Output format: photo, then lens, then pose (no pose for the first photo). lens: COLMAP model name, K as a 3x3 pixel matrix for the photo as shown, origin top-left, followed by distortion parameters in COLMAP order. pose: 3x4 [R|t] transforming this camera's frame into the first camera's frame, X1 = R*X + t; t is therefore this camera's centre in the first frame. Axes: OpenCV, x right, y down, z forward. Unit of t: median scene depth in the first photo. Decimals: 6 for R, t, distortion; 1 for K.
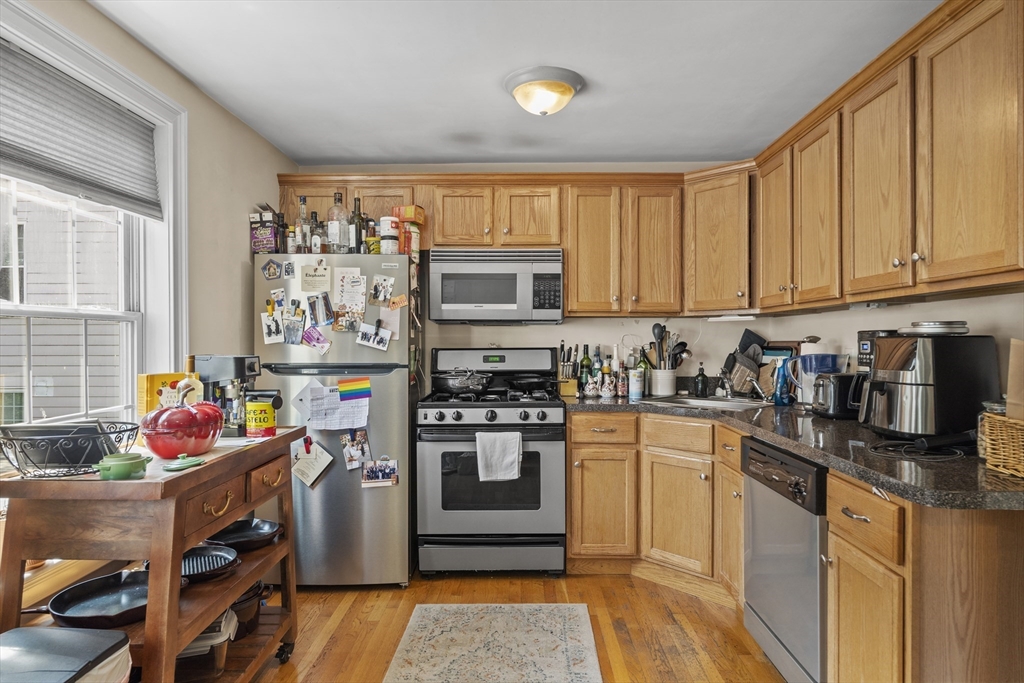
lens RADIAL K [[619.7, 0, 513.6], [0, 619.7, 342.6], [0, 0, 1]] dist [-0.005037, -0.000104]
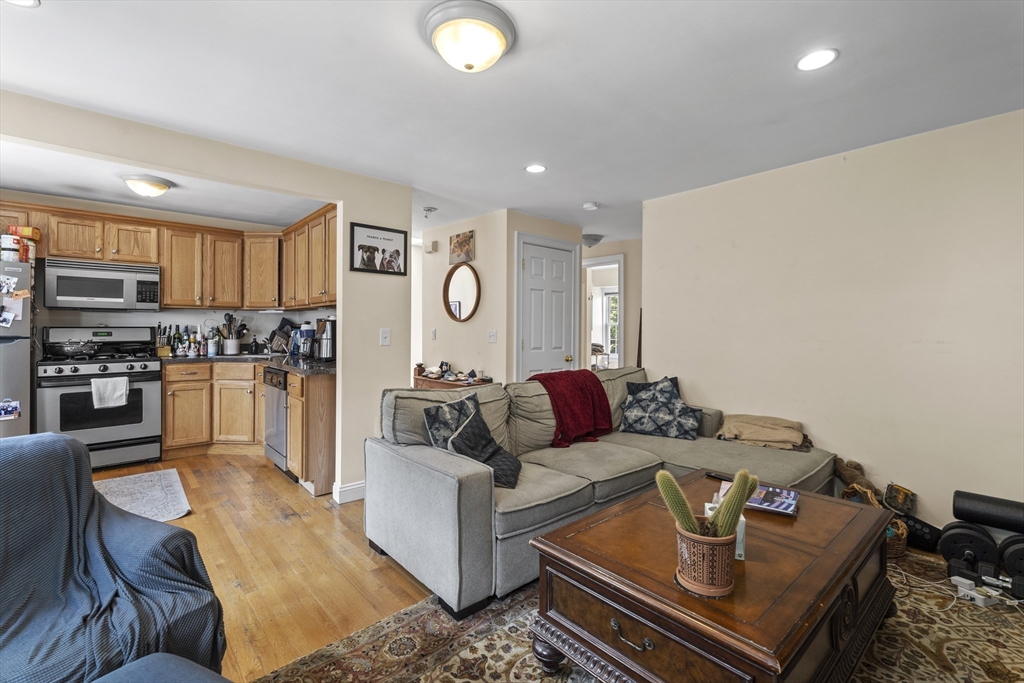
lens RADIAL K [[454.9, 0, 508.0], [0, 454.9, 328.5], [0, 0, 1]] dist [-0.001632, 0.000108]
pose [[0.743475, 0.003412, 0.668755, -0.043165], [-0.004174, 0.999991, -0.000462, 0.011068], [-0.668751, -0.002448, 0.743483, -0.550804]]
